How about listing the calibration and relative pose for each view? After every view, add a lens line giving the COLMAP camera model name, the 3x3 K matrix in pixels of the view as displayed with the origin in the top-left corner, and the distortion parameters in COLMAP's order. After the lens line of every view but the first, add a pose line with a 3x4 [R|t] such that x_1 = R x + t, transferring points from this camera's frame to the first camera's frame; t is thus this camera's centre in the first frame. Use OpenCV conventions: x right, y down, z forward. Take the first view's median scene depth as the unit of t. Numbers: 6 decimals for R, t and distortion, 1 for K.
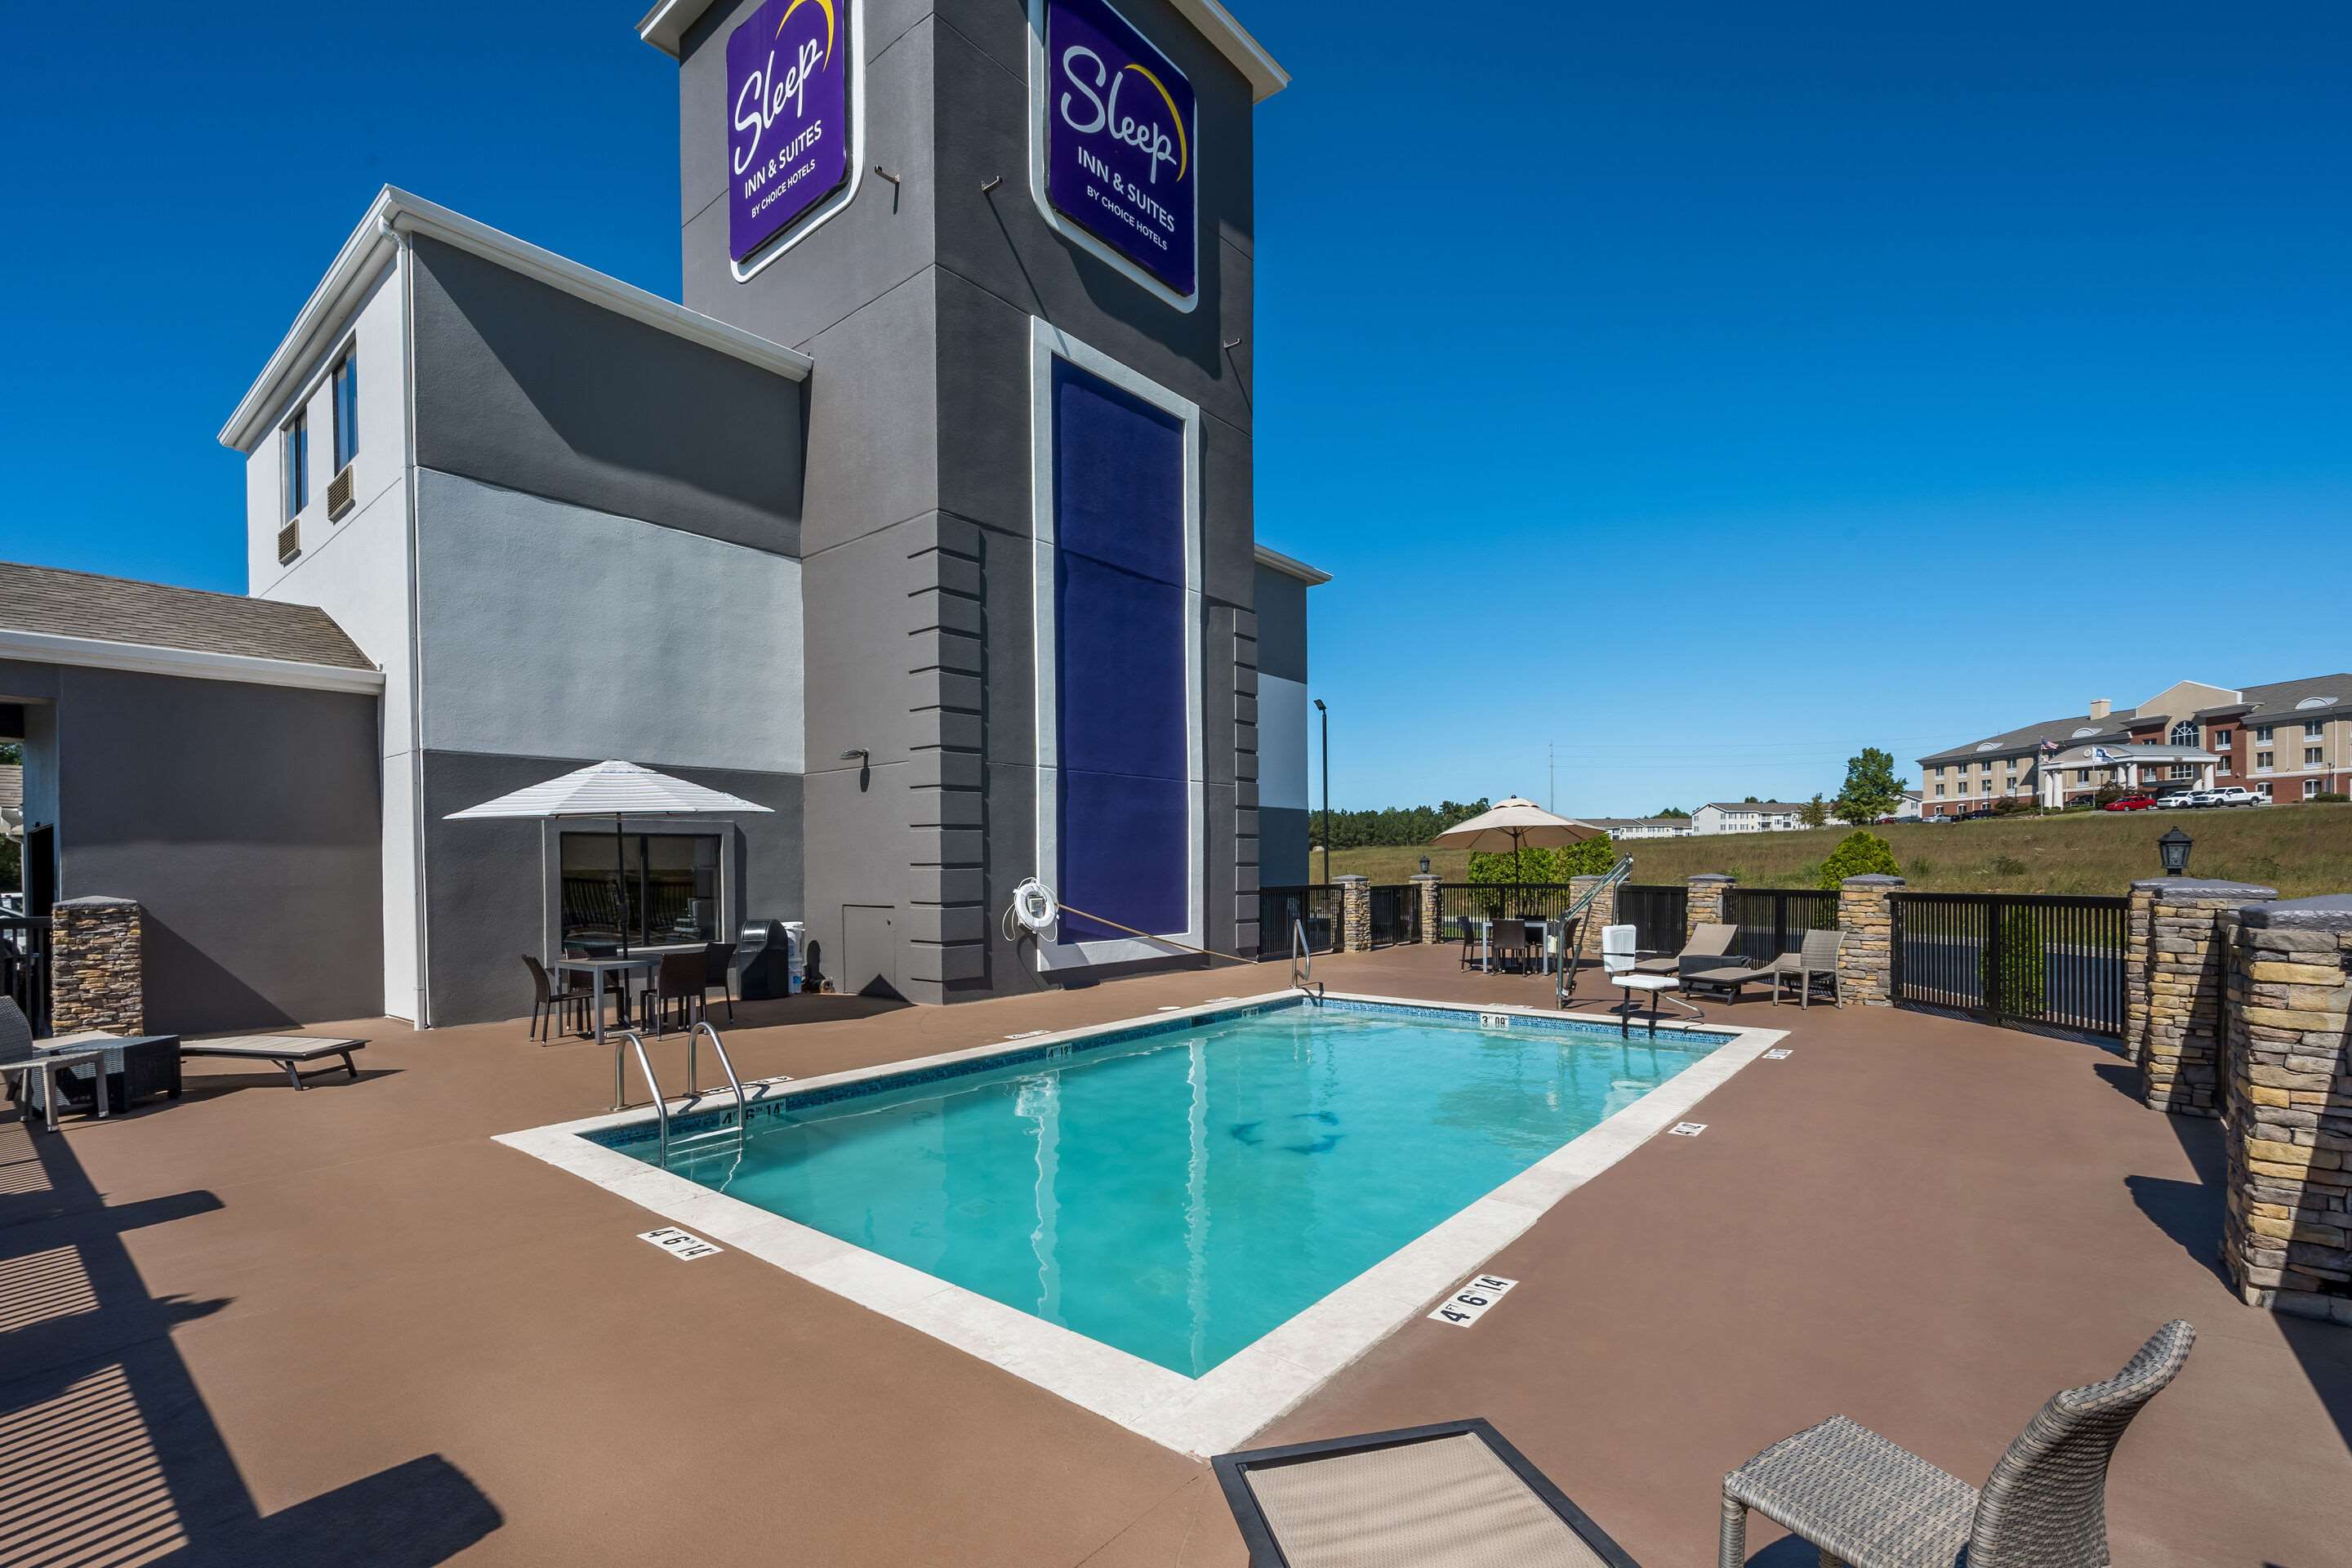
lens RADIAL K [[1014.7, 0, 1214.0], [0, 1014.7, 868.9], [0, 0, 1]] dist [0.000168, -0.000055]
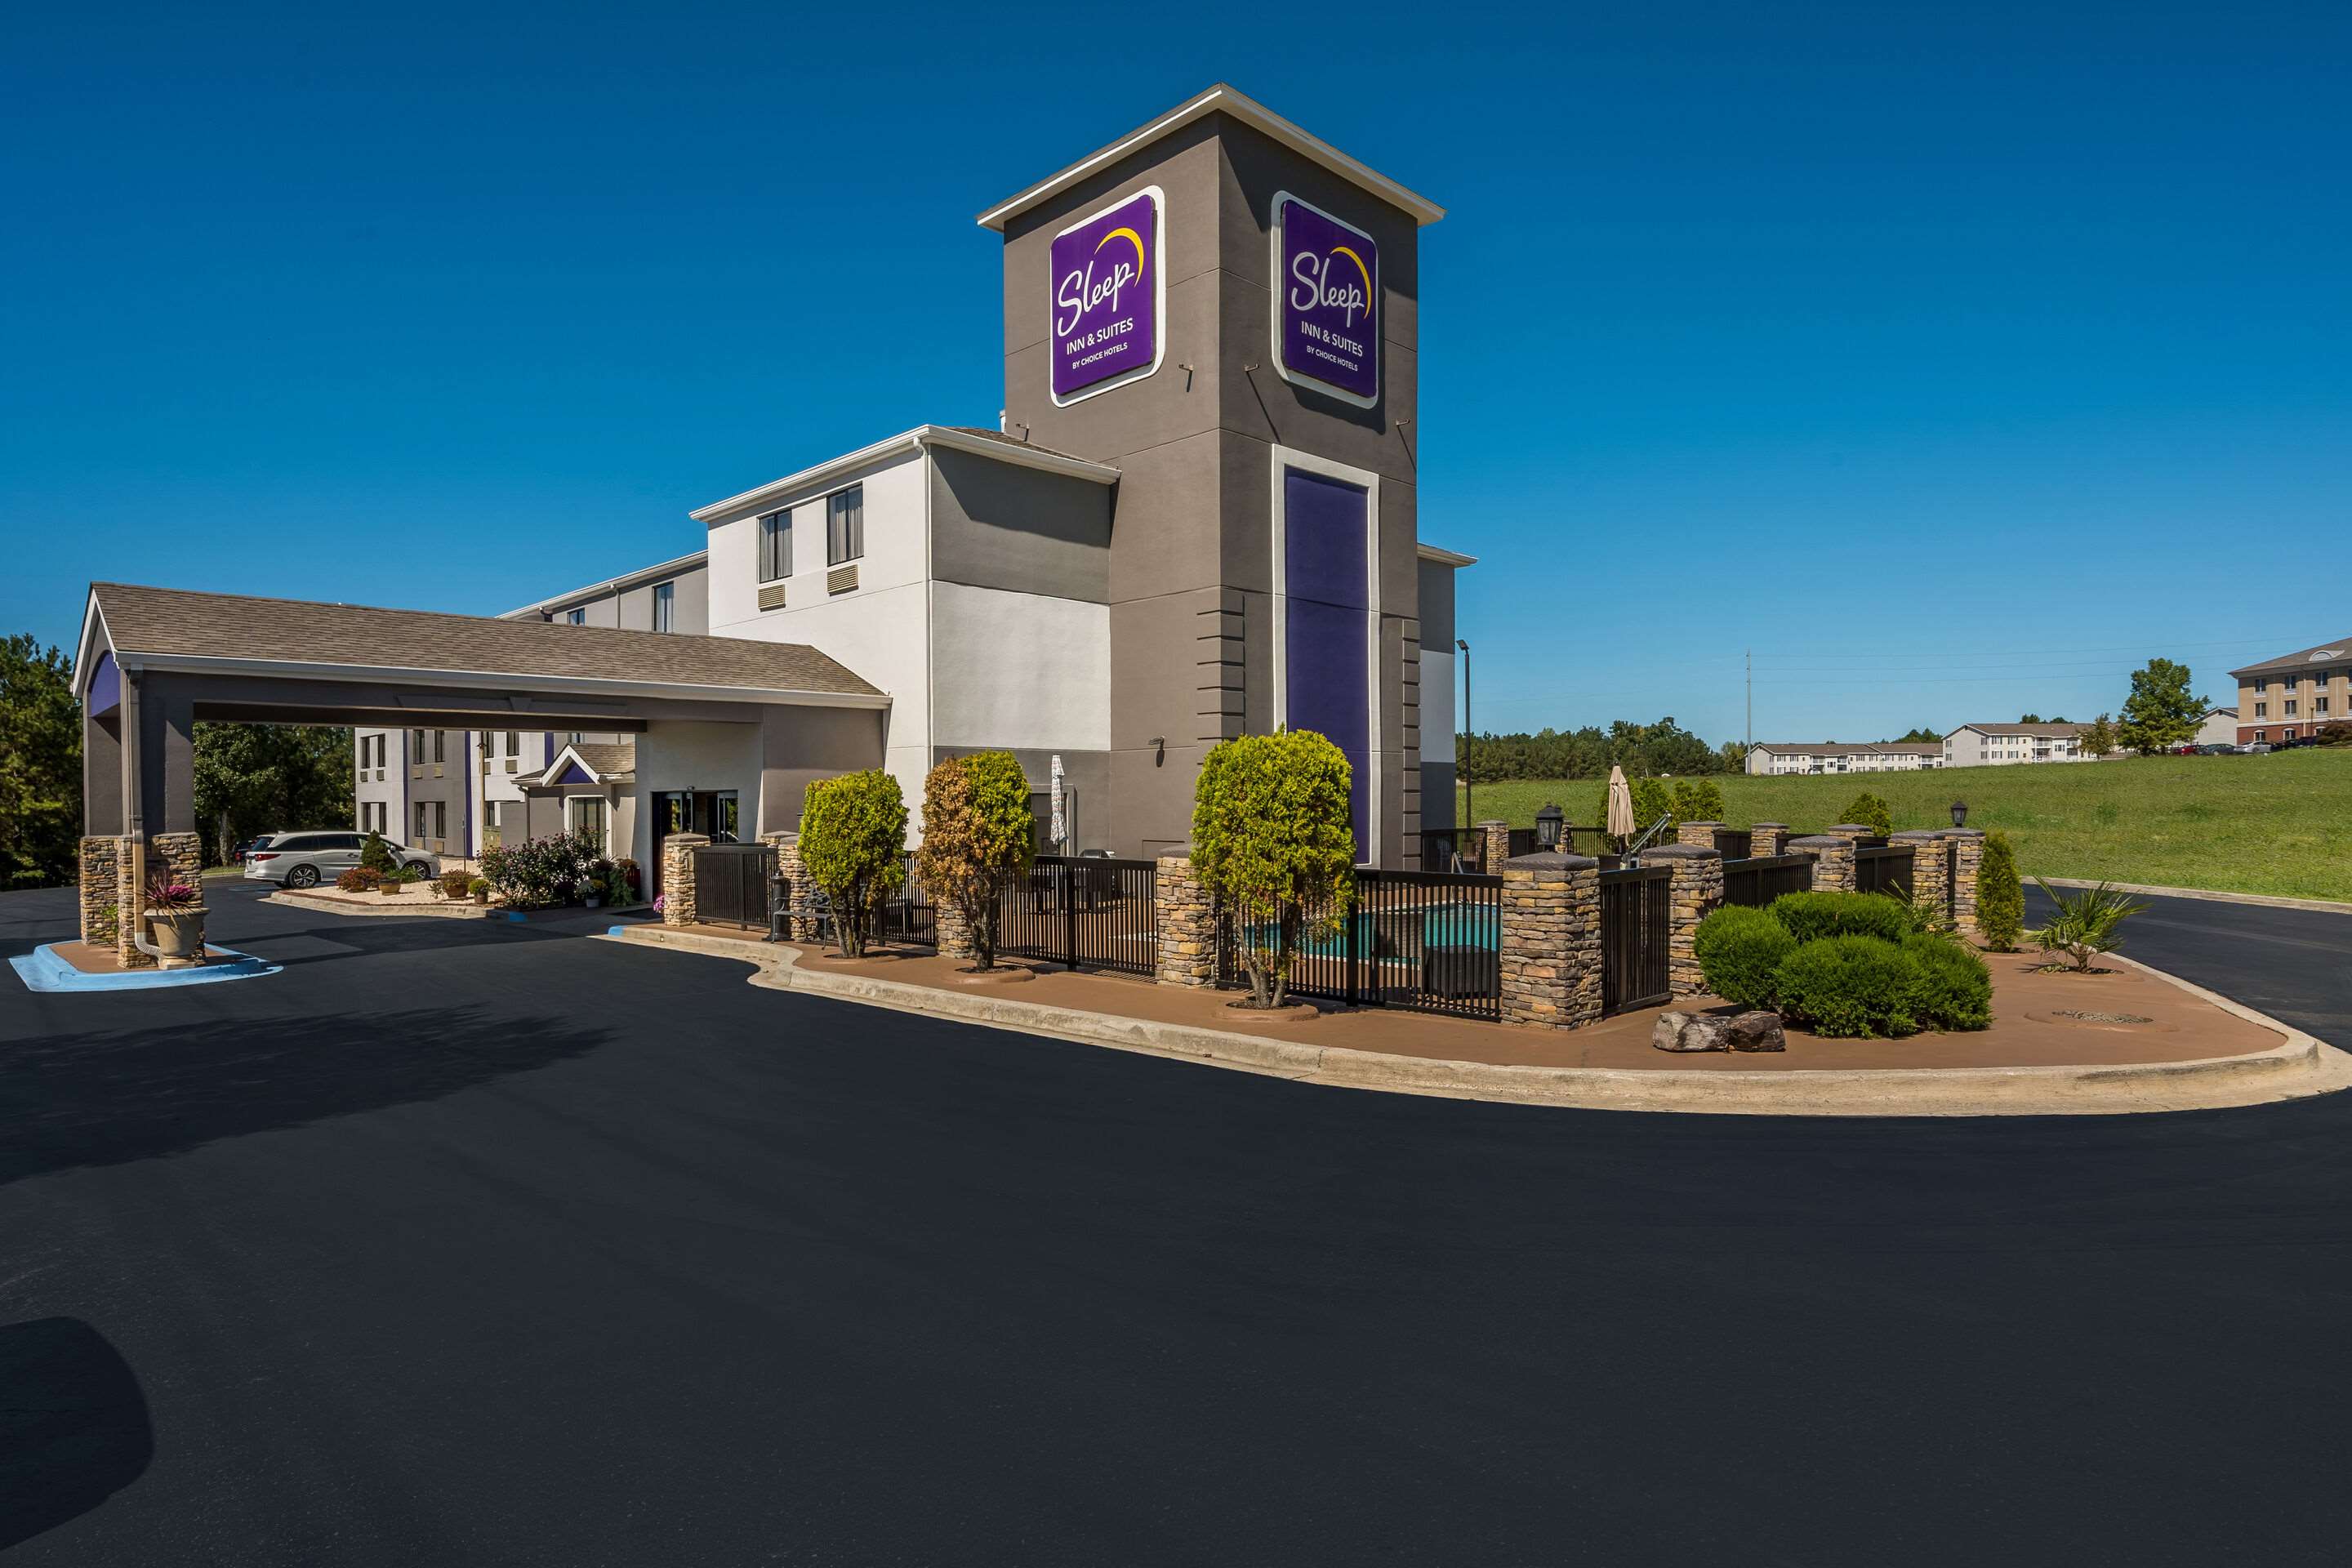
lens RADIAL K [[1269.0, 0, 1169.1], [0, 1269.0, 797.3], [0, 0, 1]] dist [-0.004986, -0.000361]
pose [[0.993056, 0.002983, -0.117604, -0.099263], [-0.003719, 0.999975, -0.006046, -0.015052], [0.117583, 0.006441, 0.993042, -0.770813]]
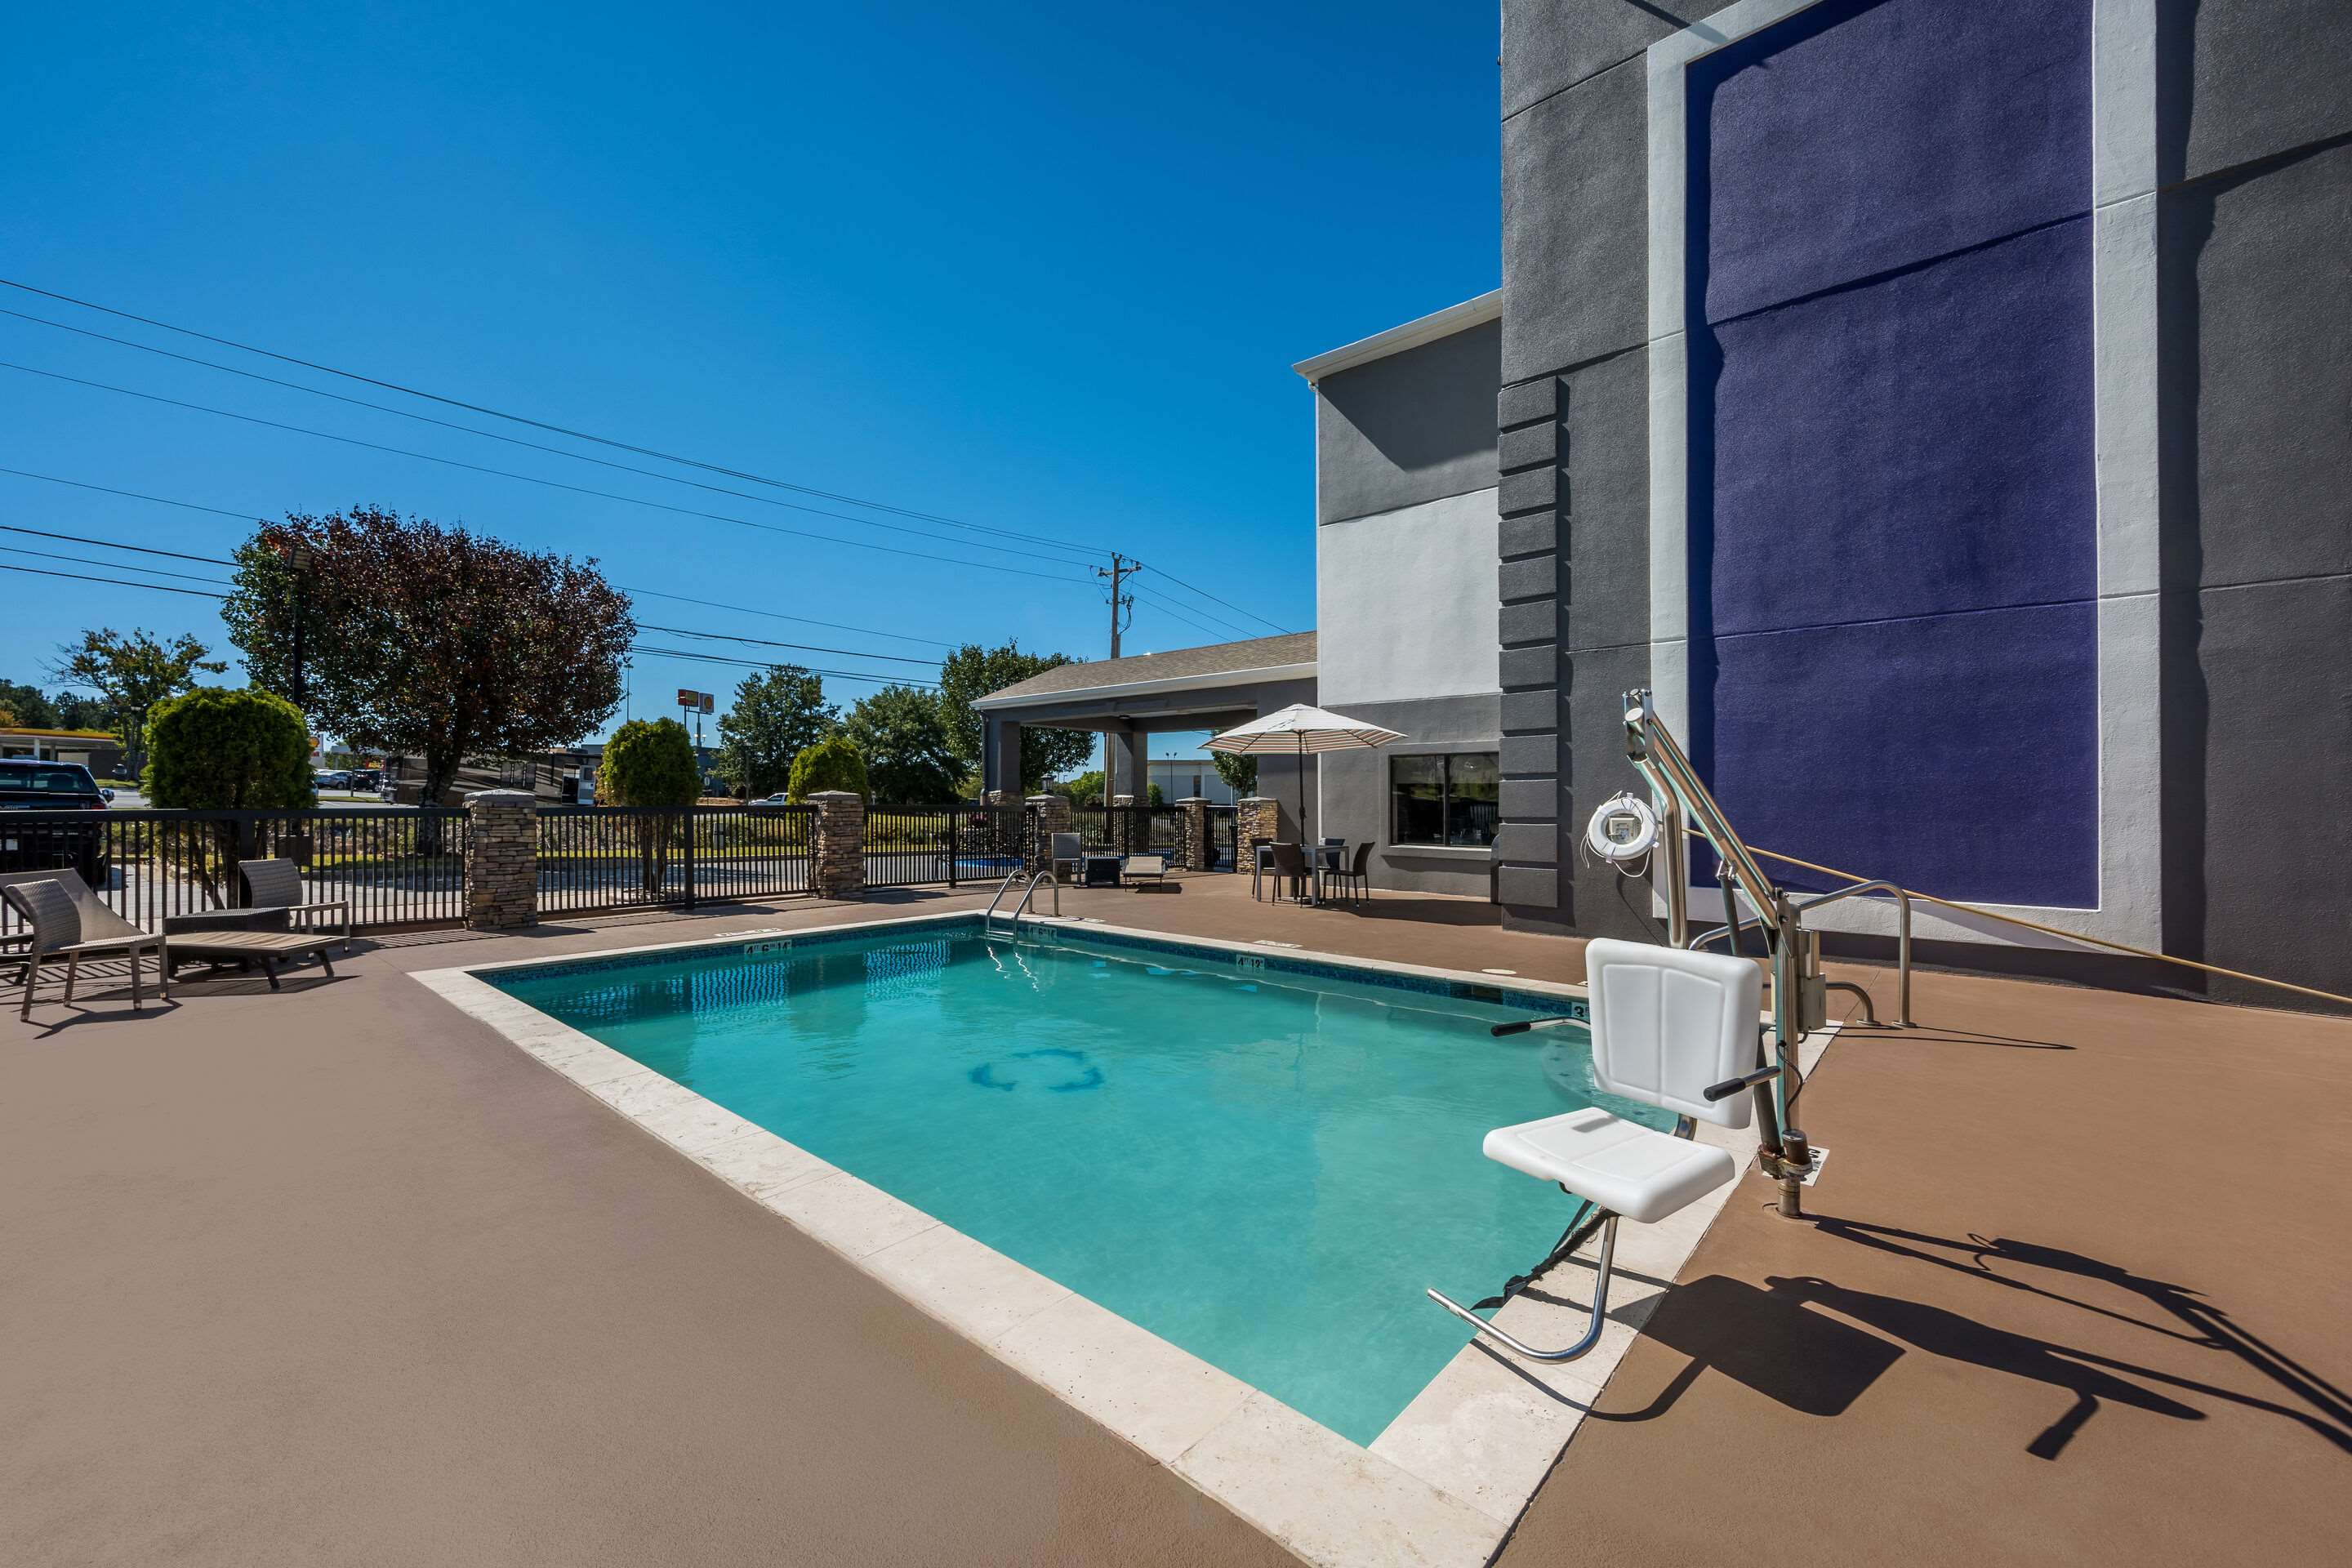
lens RADIAL K [[902.8, 0, 1207.8], [0, 902.8, 785.1], [0, 0, 1]] dist [0.001961, 0.000325]
pose [[-0.048018, -0.000842, -0.998846, 0.463536], [-0.003778, 0.999993, -0.000661, 0.005702], [0.998839, 0.003742, -0.048020, 0.641251]]
